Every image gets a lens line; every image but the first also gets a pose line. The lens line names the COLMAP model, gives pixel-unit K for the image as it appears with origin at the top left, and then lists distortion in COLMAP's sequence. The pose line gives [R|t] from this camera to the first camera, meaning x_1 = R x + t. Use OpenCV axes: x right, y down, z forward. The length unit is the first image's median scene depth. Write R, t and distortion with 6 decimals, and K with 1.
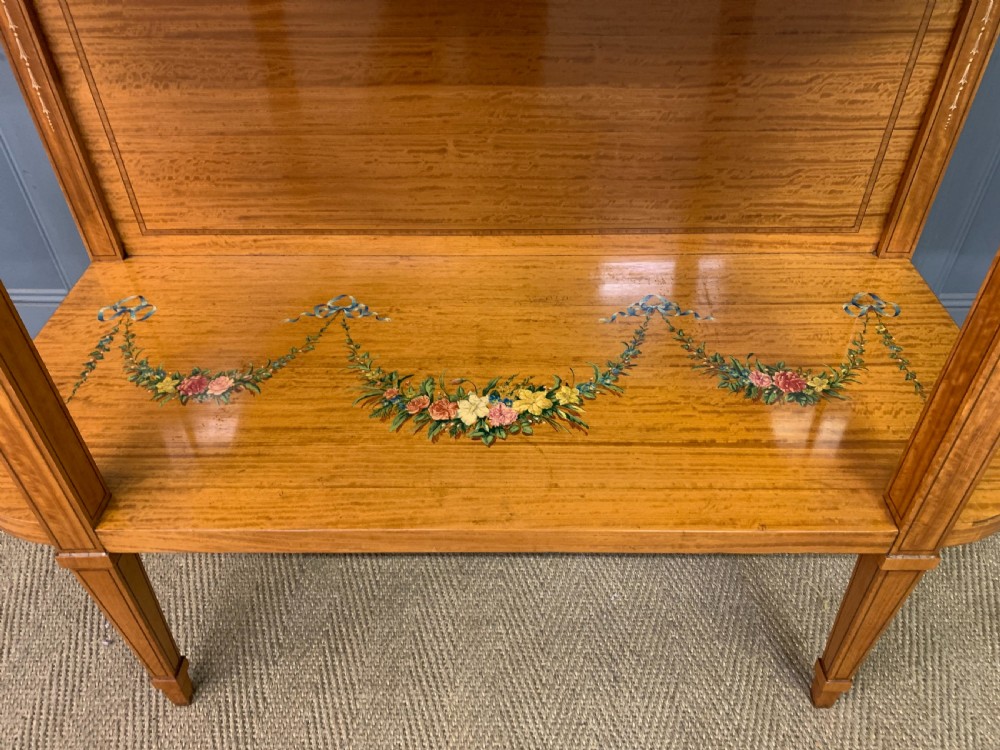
lens RADIAL K [[770.5, 0, 500.5], [0, 770.5, 370.1], [0, 0, 1]] dist [0.053072, -0.053387]
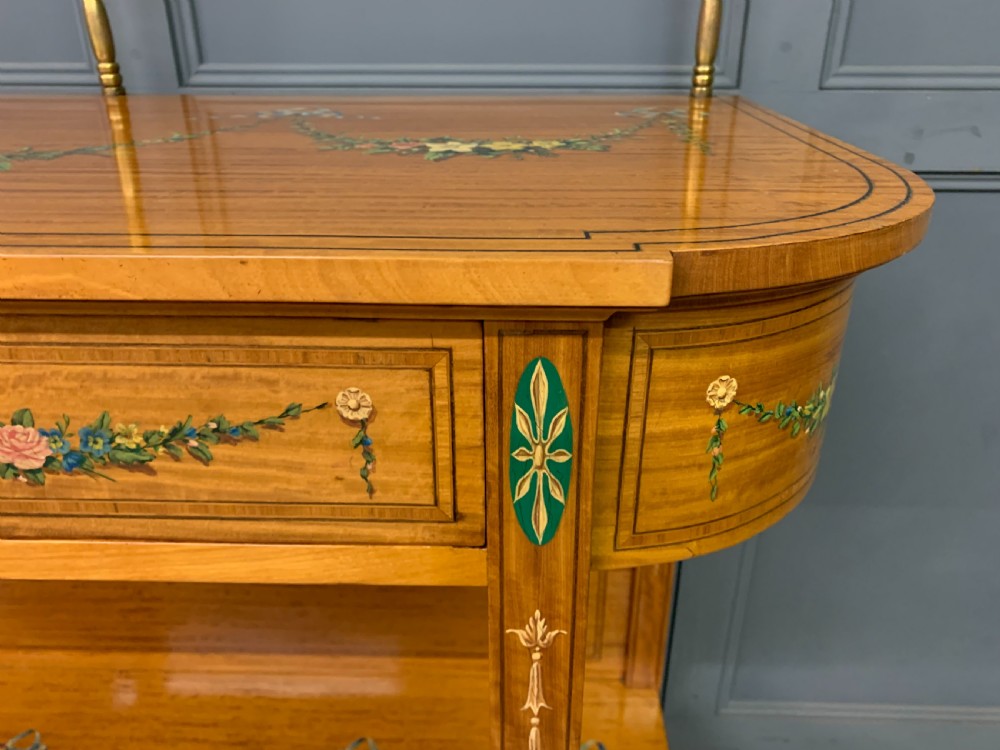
lens RADIAL K [[777.0, 0, 502.9], [0, 777.0, 387.3], [0, 0, 1]] dist [0.043303, -0.048926]
pose [[0.999801, 0.015357, -0.012742, 0.401137], [-0.018042, 0.968502, -0.248350, -0.299412], [0.008526, 0.248530, 0.968587, -0.002006]]
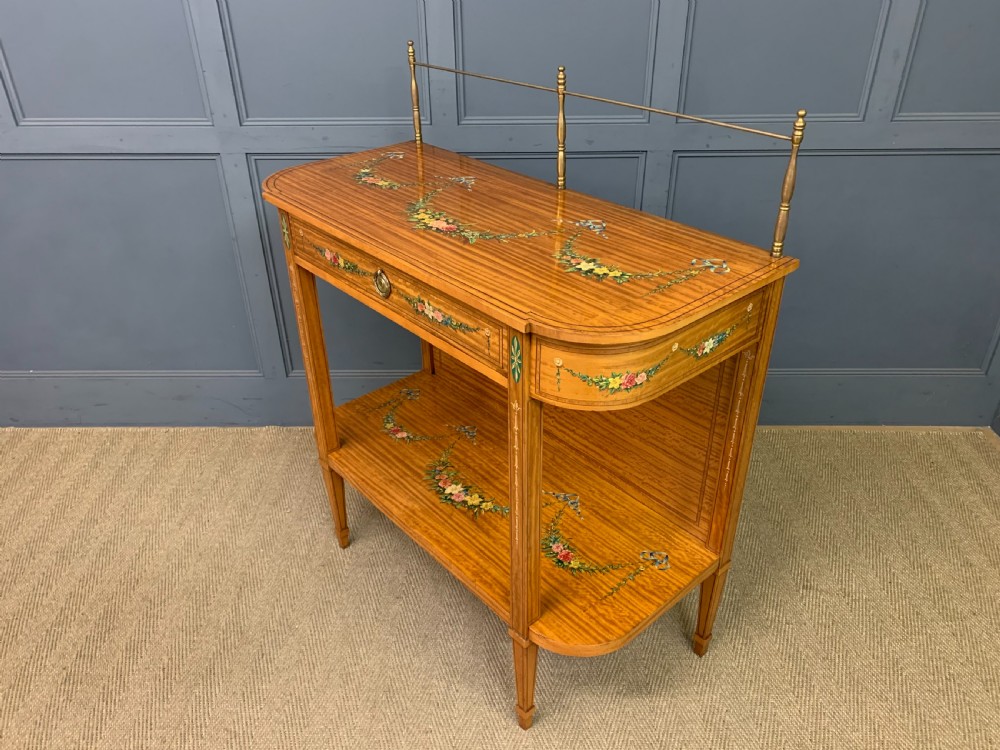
lens RADIAL K [[762.9, 0, 501.7], [0, 762.9, 384.1], [0, 0, 1]] dist [0.057211, -0.059787]
pose [[0.667215, 0.393300, -0.632566, 1.280838], [-0.478558, 0.877118, 0.040579, -0.359908], [0.570795, 0.275645, 0.773443, -0.725946]]
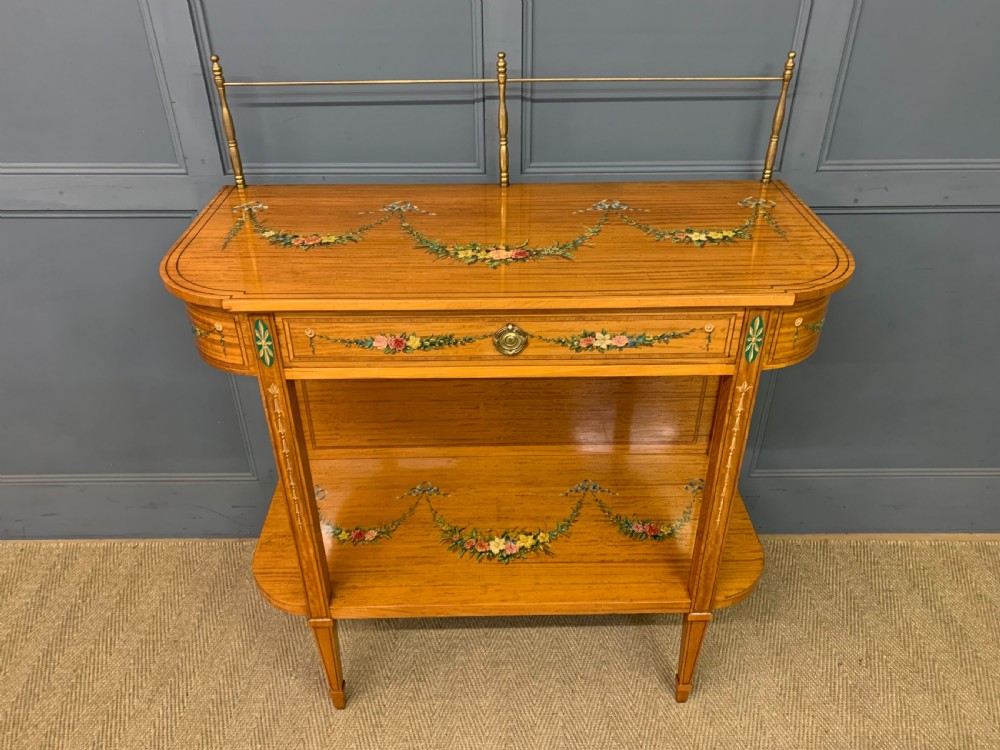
lens RADIAL K [[761.4, 0, 502.1], [0, 761.4, 375.4], [0, 0, 1]] dist [0.058671, -0.059842]
pose [[0.999655, -0.010100, 0.024227, -0.061928], [0.013110, 0.991749, -0.127522, -0.127217], [-0.022739, 0.127796, 0.991540, -0.978825]]
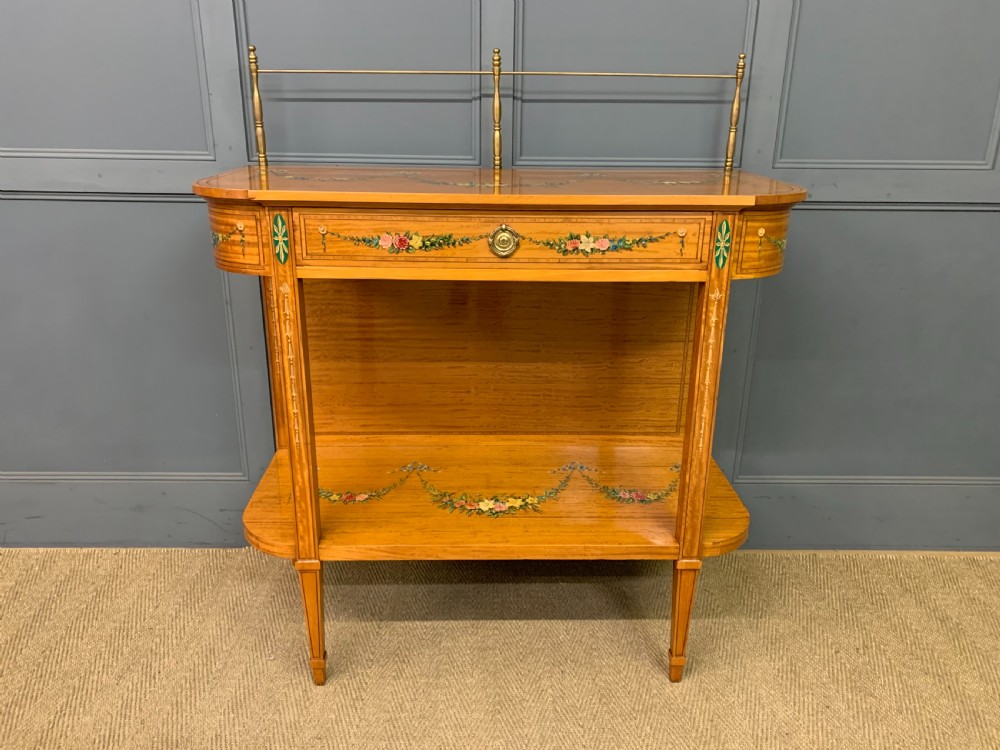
lens RADIAL K [[760.8, 0, 496.7], [0, 760.8, 369.5], [0, 0, 1]] dist [0.064035, -0.065916]
pose [[0.999249, 0.008666, 0.037780, -0.081566], [0.005415, 0.933919, -0.357442, 0.405043], [-0.038381, 0.357378, 0.933171, -0.955269]]
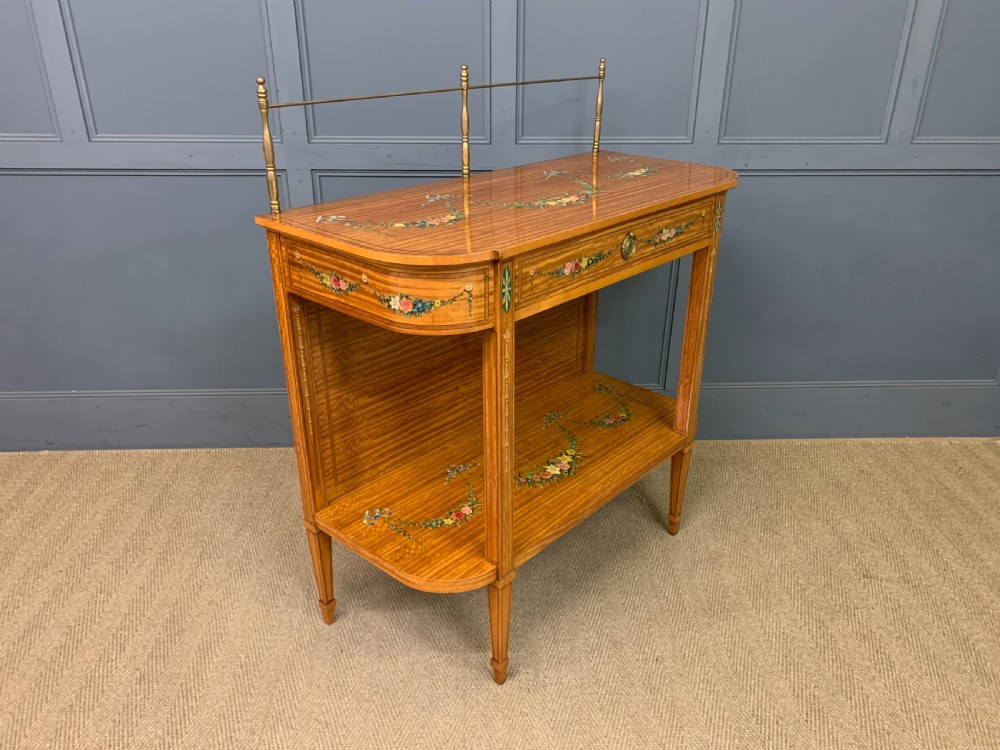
lens RADIAL K [[762.9, 0, 501.7], [0, 762.9, 384.1], [0, 0, 1]] dist [0.057211, -0.059787]
pose [[0.667508, -0.312085, 0.676045, -1.537717], [0.475157, 0.877567, -0.064043, -0.100383], [-0.573288, 0.363976, 0.734072, -0.696820]]
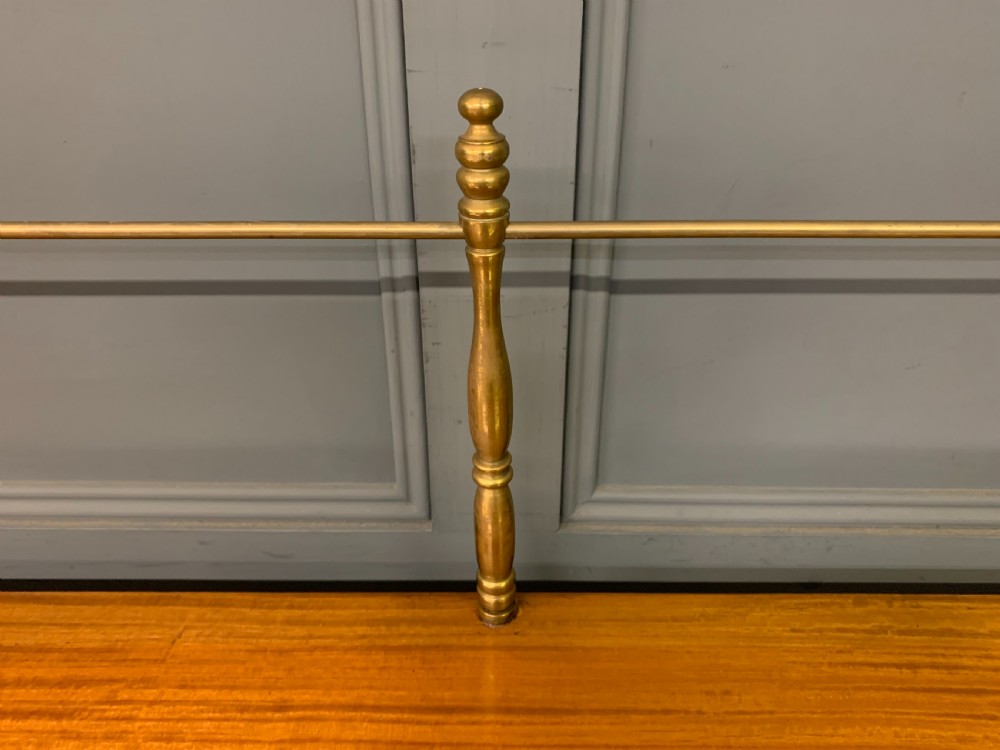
lens RADIAL K [[772.9, 0, 502.4], [0, 772.9, 374.9], [0, 0, 1]] dist [0.052452, -0.057911]
pose [[0.999926, 0.006011, 0.010621, -0.012099], [-0.003827, 0.980845, -0.194753, -0.823512], [-0.011588, 0.194698, 0.980795, 0.232162]]
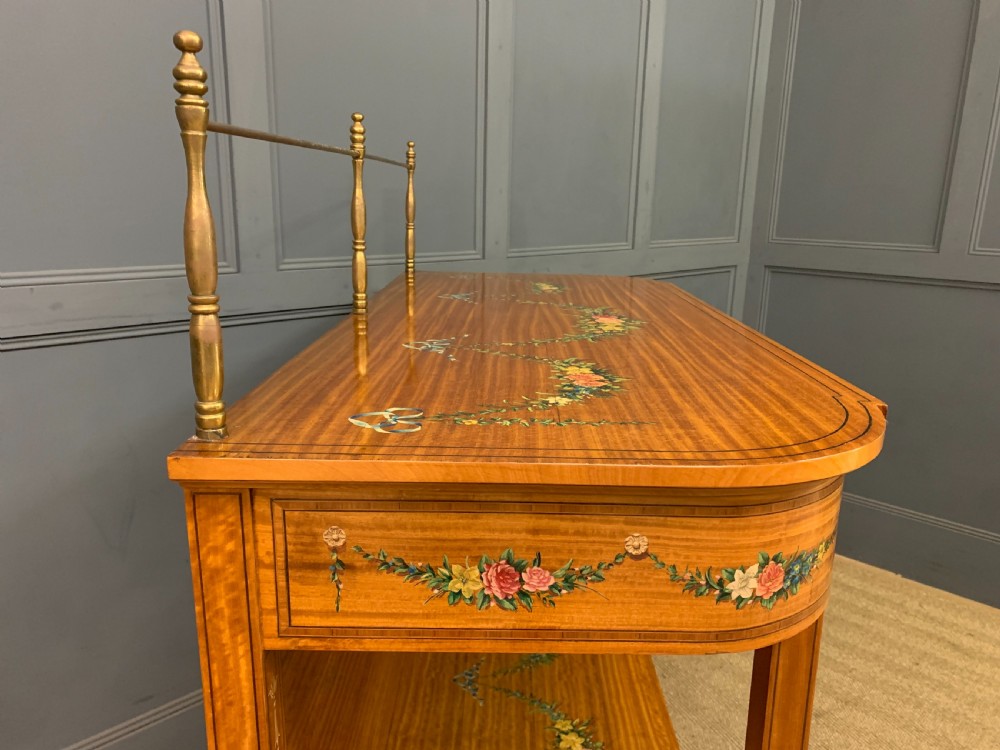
lens RADIAL K [[770.6, 0, 501.9], [0, 770.6, 388.3], [0, 0, 1]] dist [0.052306, -0.002987]
pose [[-0.001642, -0.241686, 0.970353, -1.159266], [0.636518, 0.748144, 0.187417, -0.774641], [-0.771260, 0.617955, 0.152608, 0.420257]]
